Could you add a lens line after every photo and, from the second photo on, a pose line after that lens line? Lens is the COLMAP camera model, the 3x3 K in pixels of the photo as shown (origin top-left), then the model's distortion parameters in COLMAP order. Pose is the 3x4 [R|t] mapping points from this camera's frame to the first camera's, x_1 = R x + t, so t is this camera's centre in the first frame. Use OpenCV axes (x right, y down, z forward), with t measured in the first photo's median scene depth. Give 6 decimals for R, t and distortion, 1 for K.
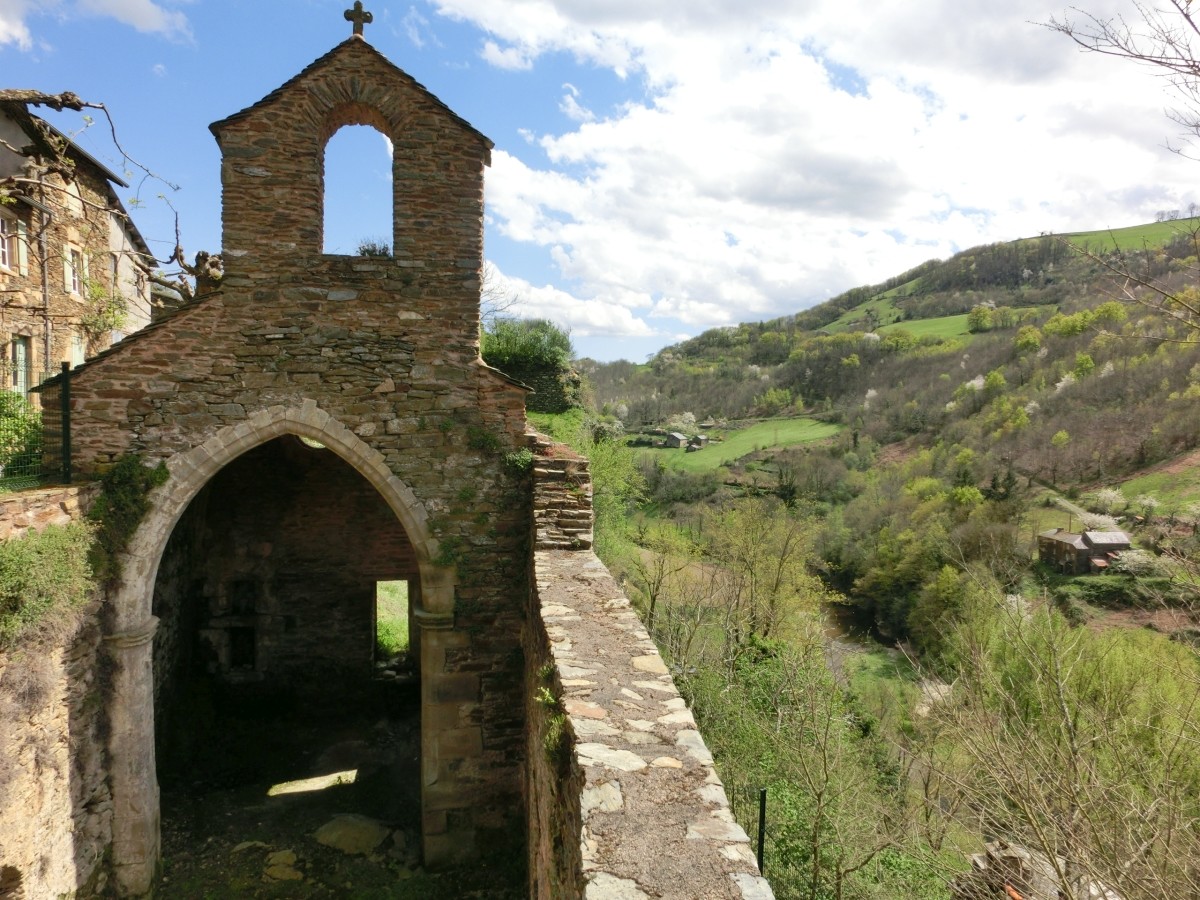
lens RADIAL K [[863.6, 0, 590.0], [0, 863.6, 469.6], [0, 0, 1]] dist [-0.065447, 0.051351]
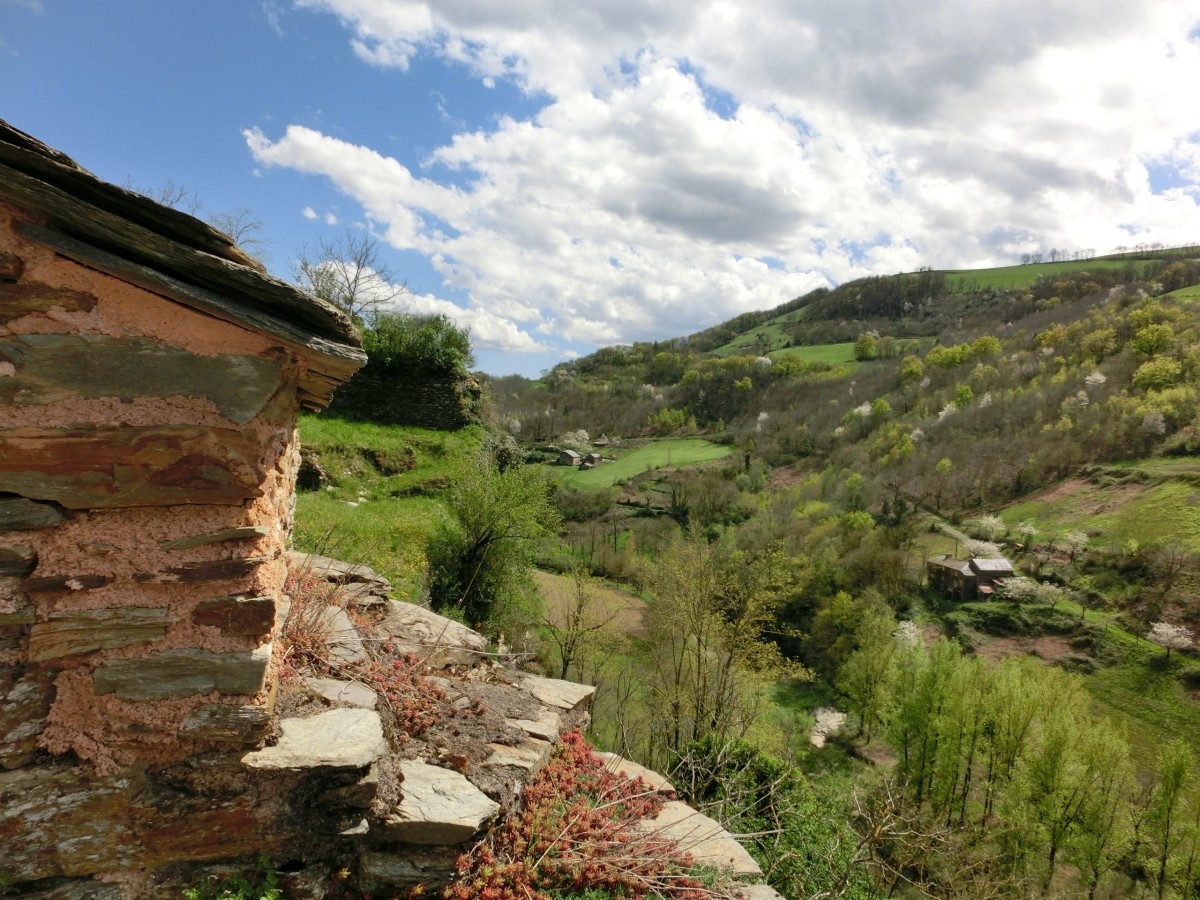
lens RADIAL K [[863.6, 0, 588.9], [0, 863.6, 463.1], [0, 0, 1]] dist [-0.065447, 0.051351]
pose [[0.991844, 0.024912, 0.125000, -0.010079], [-0.021673, 0.999395, -0.027202, -0.015288], [-0.125602, 0.024271, 0.991784, 0.184240]]
